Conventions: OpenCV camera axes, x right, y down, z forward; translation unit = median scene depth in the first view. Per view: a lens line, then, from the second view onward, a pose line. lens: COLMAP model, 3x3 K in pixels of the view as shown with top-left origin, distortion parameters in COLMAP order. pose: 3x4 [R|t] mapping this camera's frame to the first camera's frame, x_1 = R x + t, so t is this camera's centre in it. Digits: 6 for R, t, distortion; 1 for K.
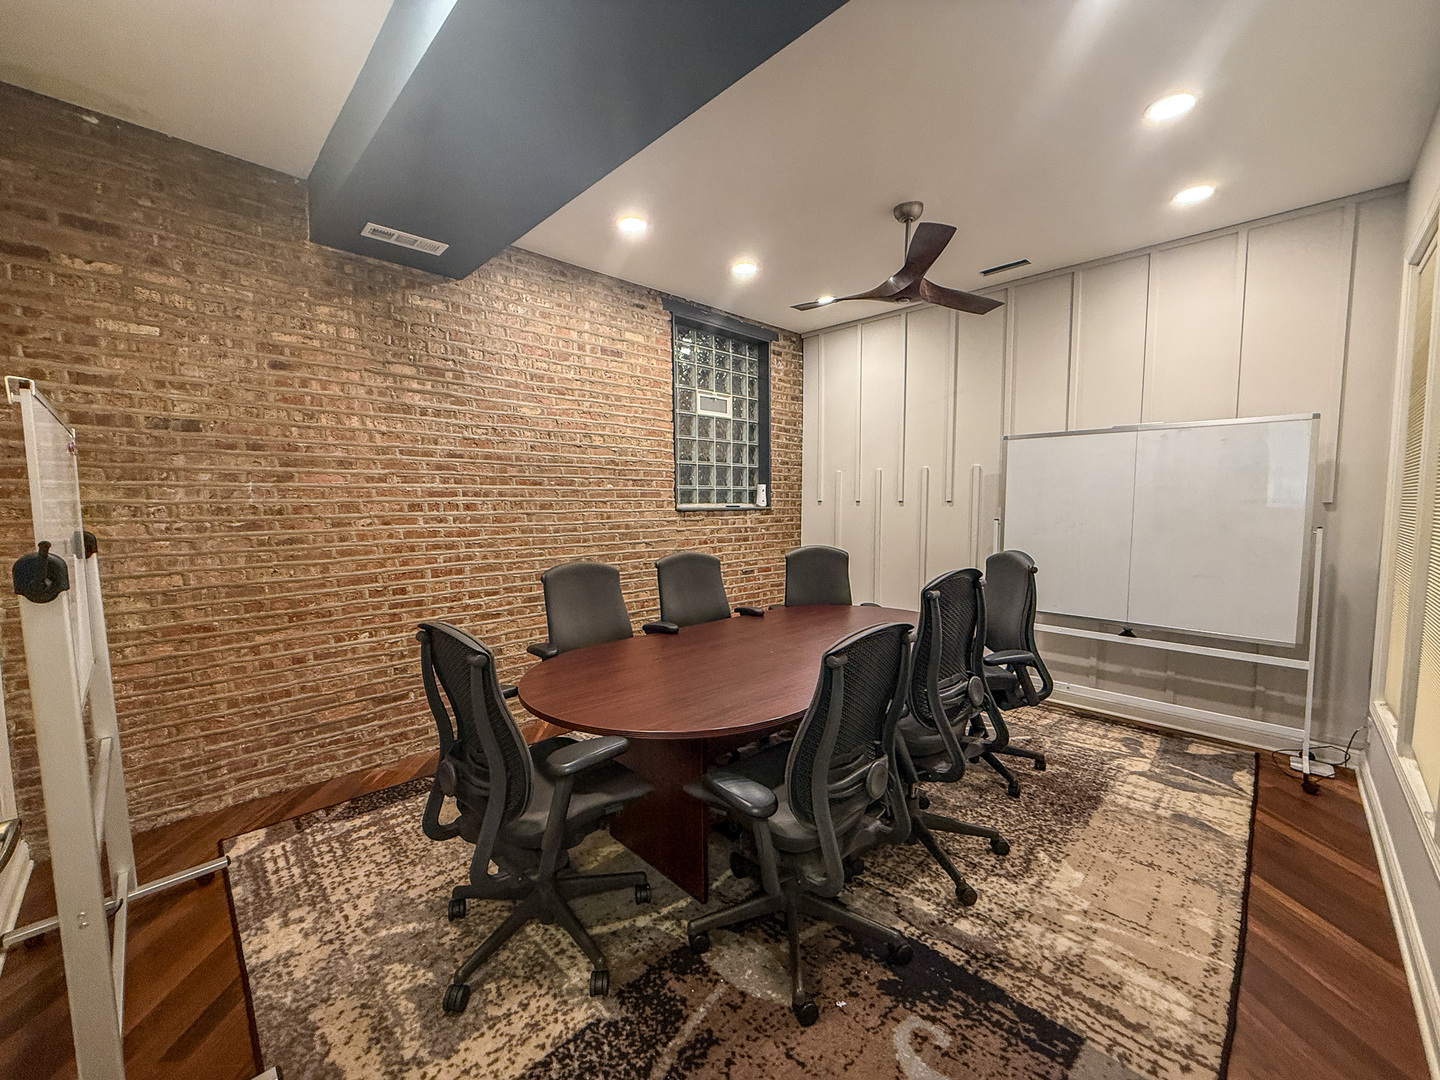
lens RADIAL K [[574.7, 0, 713.1], [0, 574.7, 542.5], [0, 0, 1]] dist [0.003939, -0.000033]
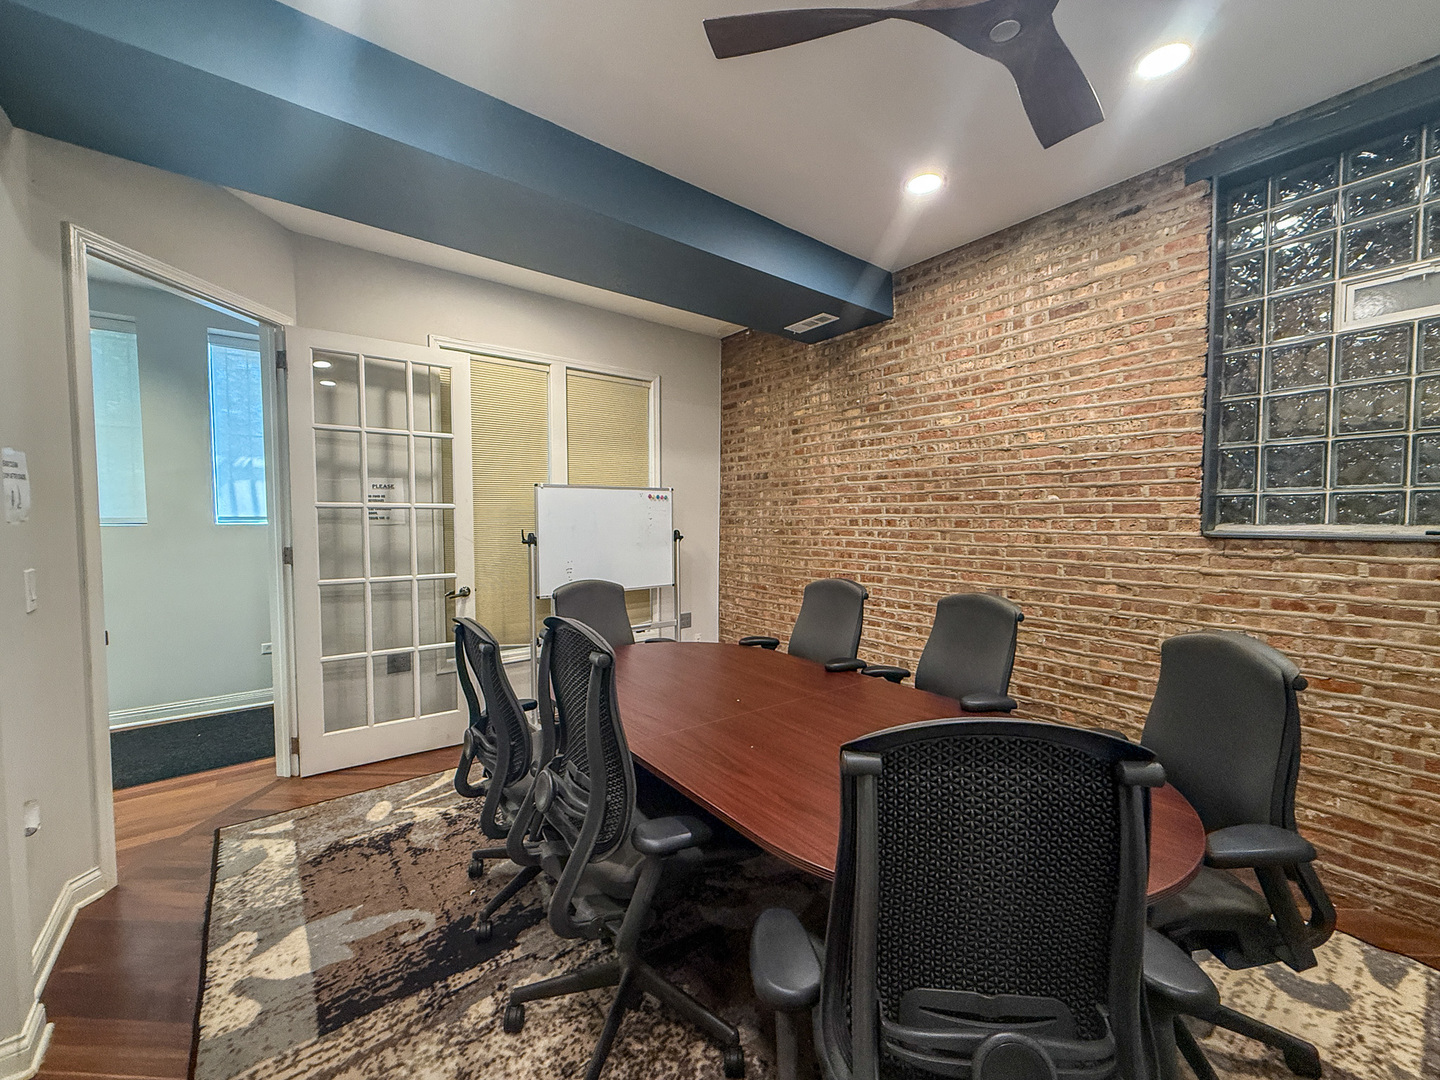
lens RADIAL K [[574.7, 0, 712.2], [0, 574.7, 541.4], [0, 0, 1]] dist [0.003939, -0.000033]
pose [[-0.104419, 0.047536, -0.993397, 0.783118], [-0.070122, 0.996019, 0.055032, -0.070795], [0.992058, 0.075405, -0.100670, 0.872142]]
